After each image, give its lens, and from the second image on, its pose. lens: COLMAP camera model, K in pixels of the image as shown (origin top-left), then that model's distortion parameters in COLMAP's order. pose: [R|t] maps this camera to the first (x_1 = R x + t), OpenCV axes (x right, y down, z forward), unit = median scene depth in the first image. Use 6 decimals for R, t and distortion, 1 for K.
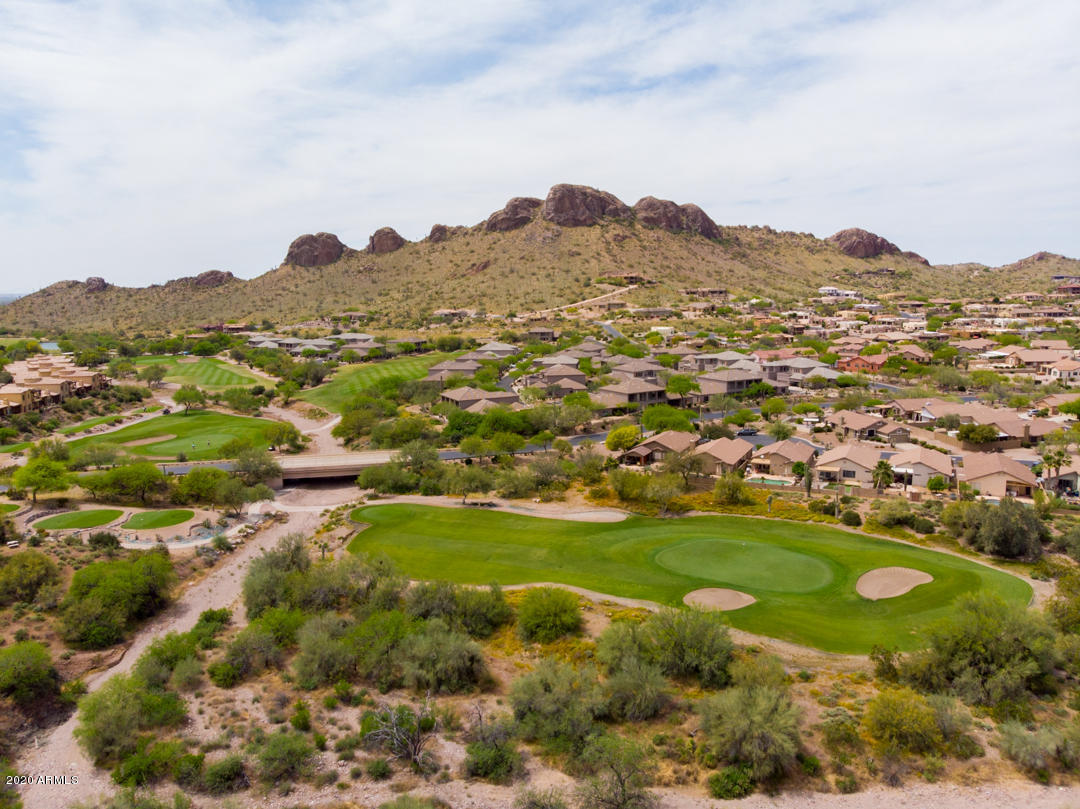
lens RADIAL K [[809.4, 0, 534.8], [0, 809.4, 399.8], [0, 0, 1]] dist [-0.005510, 0.013203]
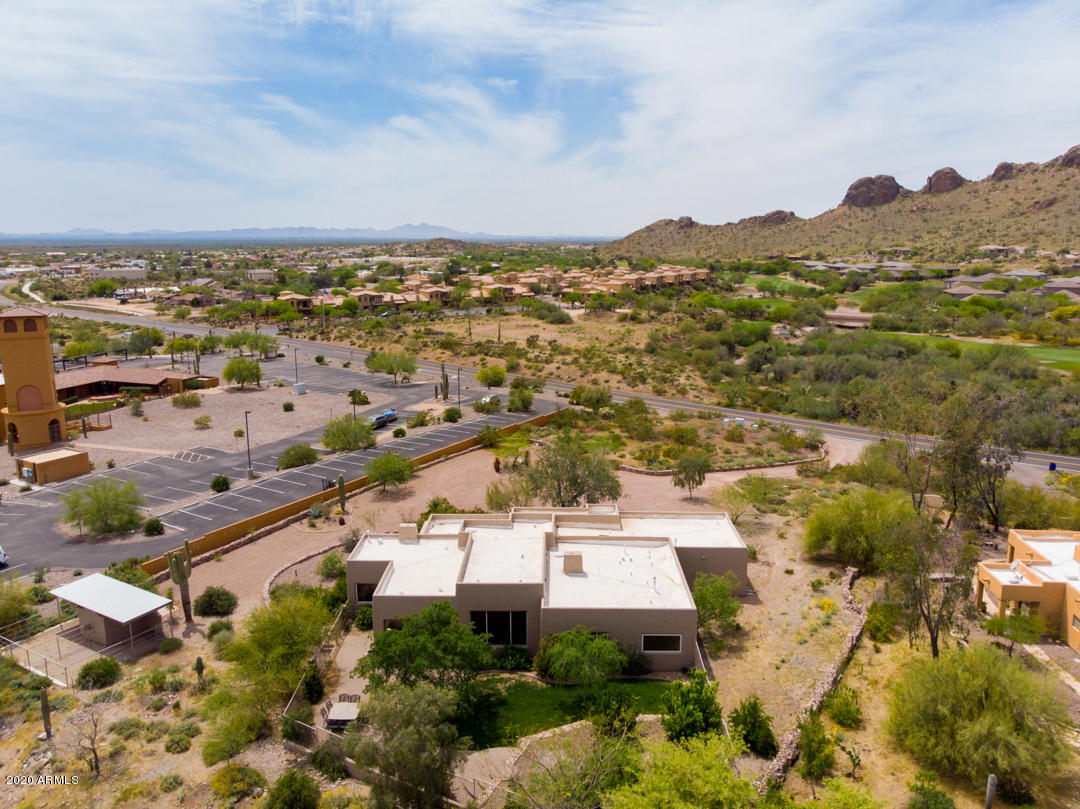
lens RADIAL K [[824.3, 0, 540.0], [0, 824.3, 404.5], [0, 0, 1]] dist [-0.046490, 0.071302]
pose [[0.801918, 0.131106, -0.582872, 0.050363], [-0.091415, 0.991063, 0.097151, 0.033335], [0.590399, -0.024624, 0.806735, -0.158636]]
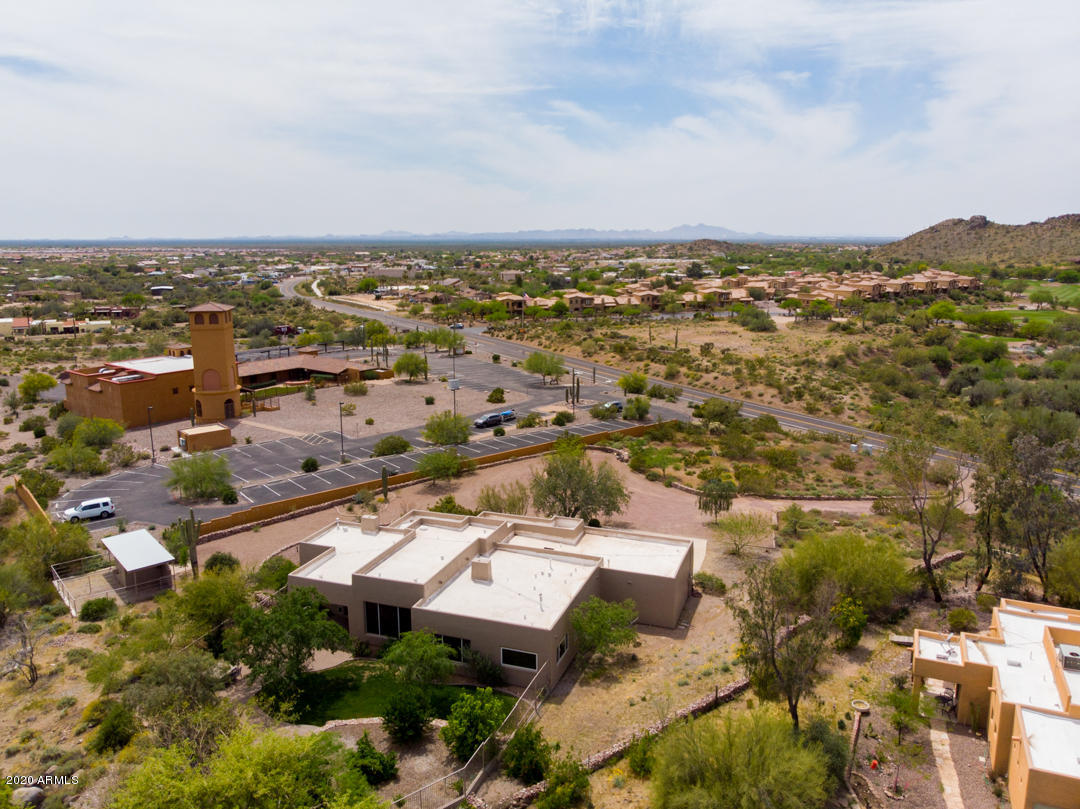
lens RADIAL K [[819.0, 0, 530.2], [0, 819.0, 415.4], [0, 0, 1]] dist [-0.008457, -0.002734]
pose [[0.557889, 0.185768, -0.808857, 0.069602], [-0.117846, 0.982482, 0.144363, 0.029492], [0.821506, 0.014782, 0.570009, -0.139679]]
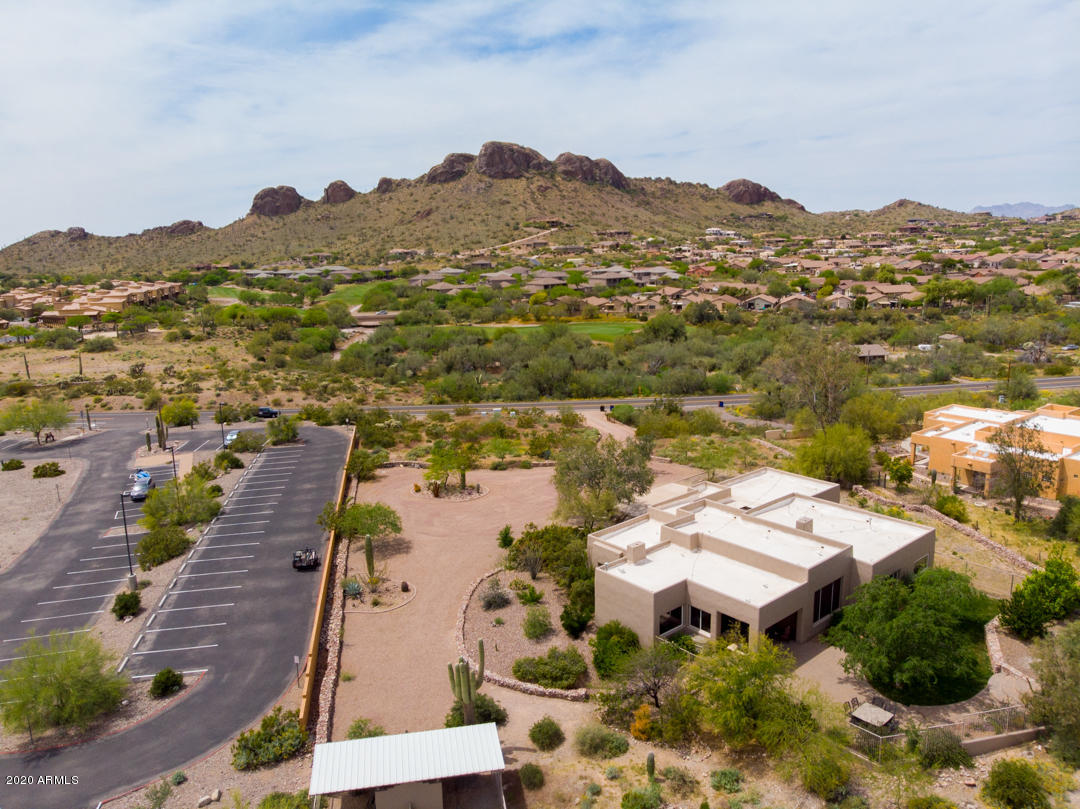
lens RADIAL K [[801.1, 0, 536.1], [0, 801.1, 401.7], [0, 0, 1]] dist [-0.012555, 0.022681]
pose [[0.995976, -0.028523, 0.084964, -0.012074], [0.023264, 0.997789, 0.062257, 0.036187], [-0.086552, -0.060030, 0.994437, -0.173314]]
